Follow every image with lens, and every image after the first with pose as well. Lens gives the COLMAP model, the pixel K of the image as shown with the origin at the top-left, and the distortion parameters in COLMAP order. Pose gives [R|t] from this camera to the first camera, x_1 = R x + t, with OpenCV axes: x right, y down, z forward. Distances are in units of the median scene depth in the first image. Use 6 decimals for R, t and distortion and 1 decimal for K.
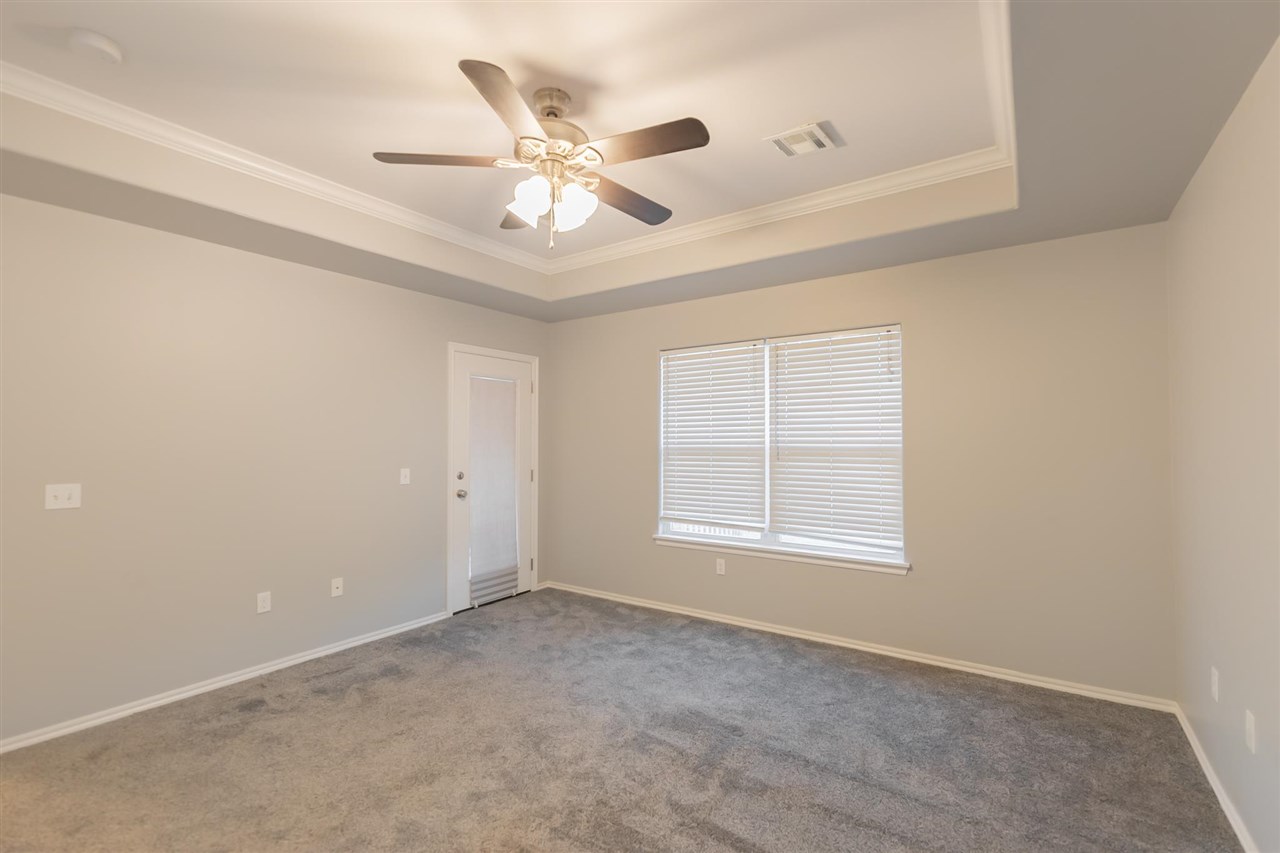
lens RADIAL K [[557.8, 0, 652.8], [0, 557.8, 433.8], [0, 0, 1]] dist [0.003954, 0.000609]
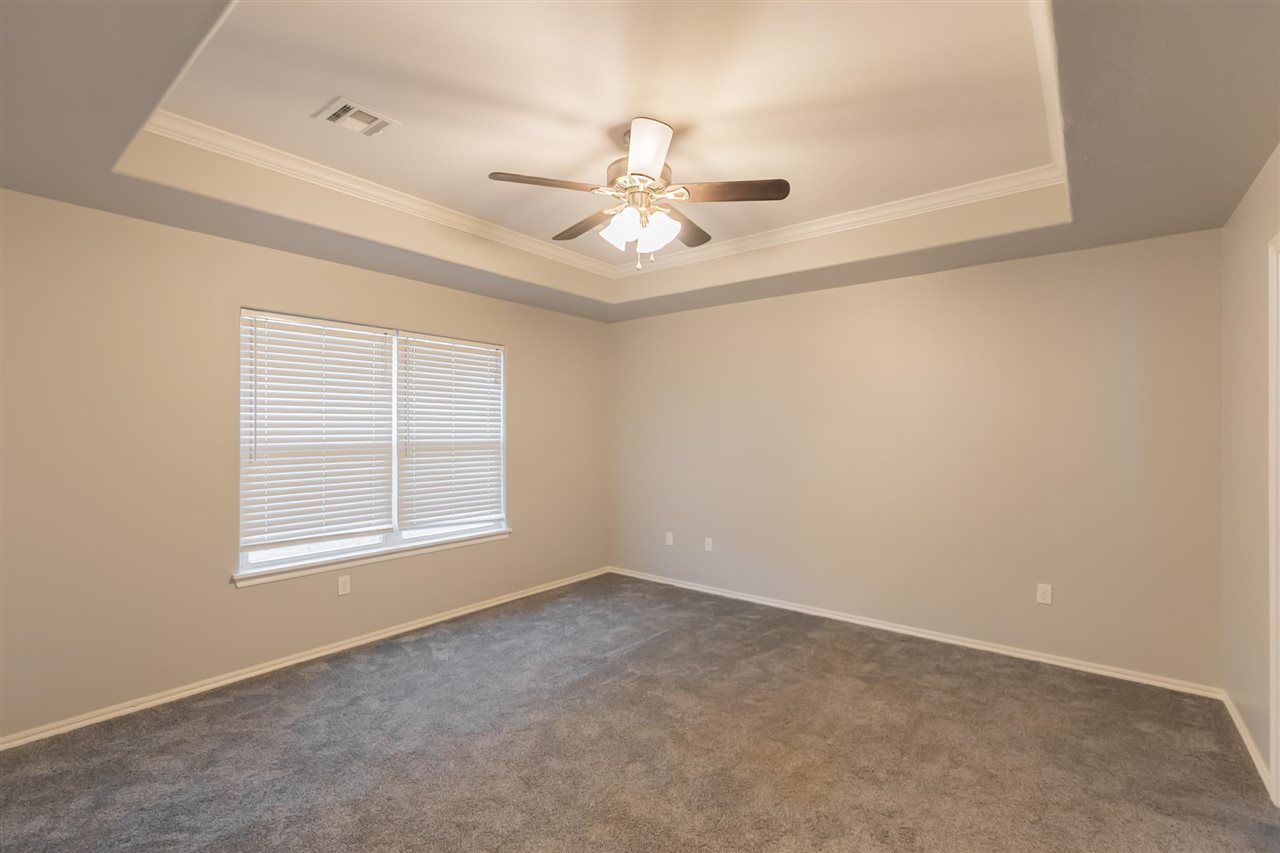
lens RADIAL K [[562.6, 0, 648.3], [0, 562.6, 436.5], [0, 0, 1]] dist [0.001606, 0.000243]
pose [[0.063648, -0.002015, 0.997970, -0.732719], [-0.007471, 0.999969, 0.002495, 0.006811], [-0.997944, -0.007615, 0.063631, 0.506277]]
